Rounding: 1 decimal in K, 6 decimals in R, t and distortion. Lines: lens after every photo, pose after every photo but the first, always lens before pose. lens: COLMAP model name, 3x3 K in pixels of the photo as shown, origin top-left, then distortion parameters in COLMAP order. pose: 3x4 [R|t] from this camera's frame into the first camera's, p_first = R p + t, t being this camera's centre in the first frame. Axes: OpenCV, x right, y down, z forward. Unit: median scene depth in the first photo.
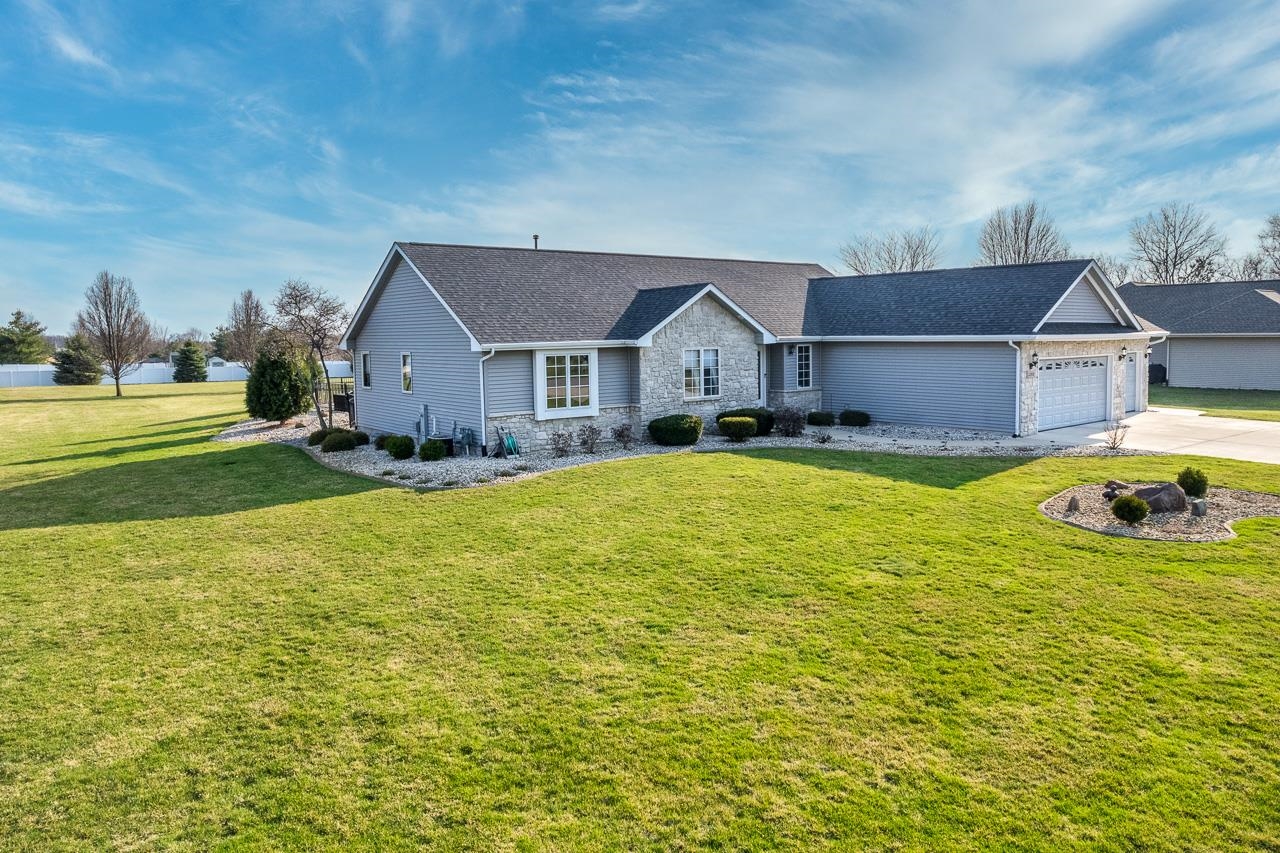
lens RADIAL K [[860.8, 0, 640.0], [0, 860.8, 426.5], [0, 0, 1]] dist [-0.047557, 0.000776]
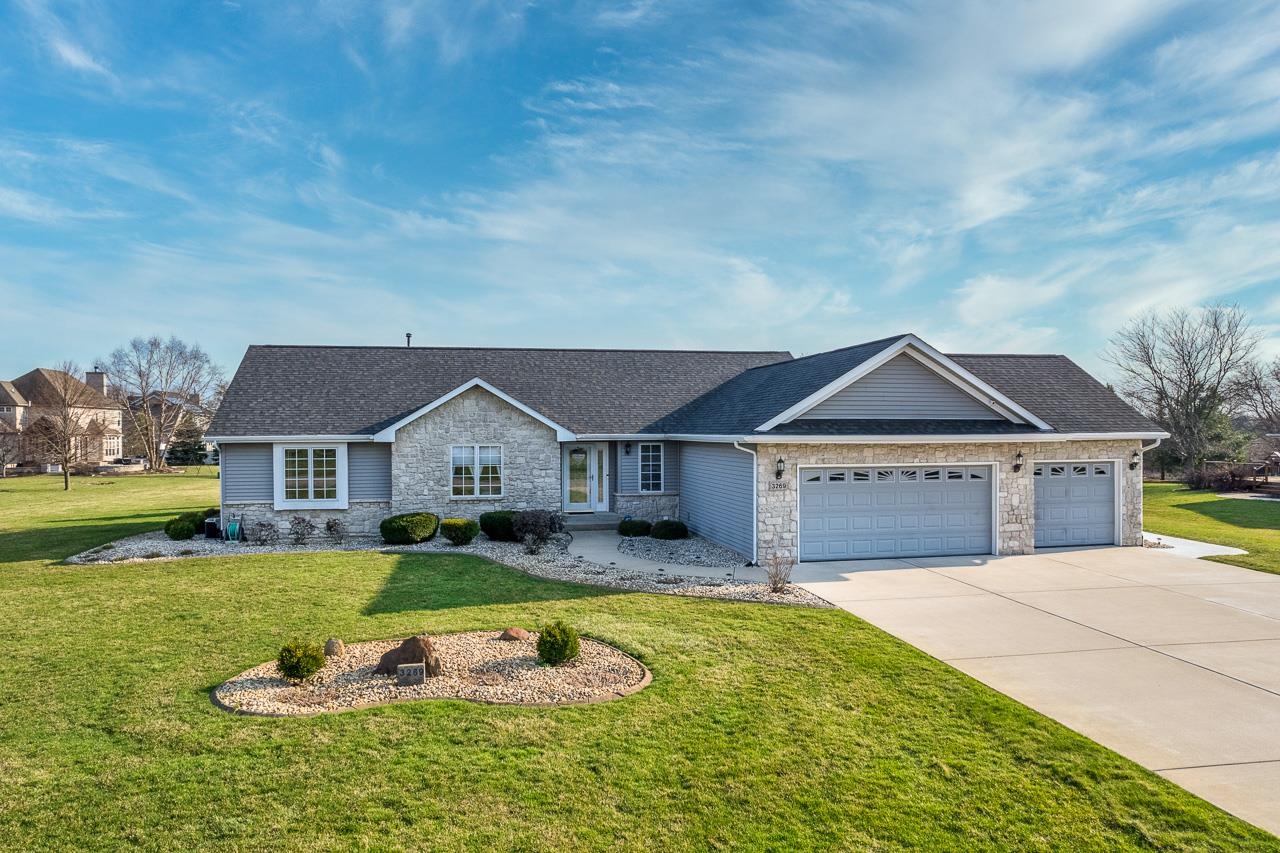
lens RADIAL K [[860.8, 0, 640.0], [0, 860.8, 426.5], [0, 0, 1]] dist [-0.047557, 0.000776]
pose [[0.890123, 0.009972, -0.455611, 0.706962], [-0.058634, 0.993957, -0.092798, -0.035507], [0.451932, 0.109316, 0.885329, 0.251468]]
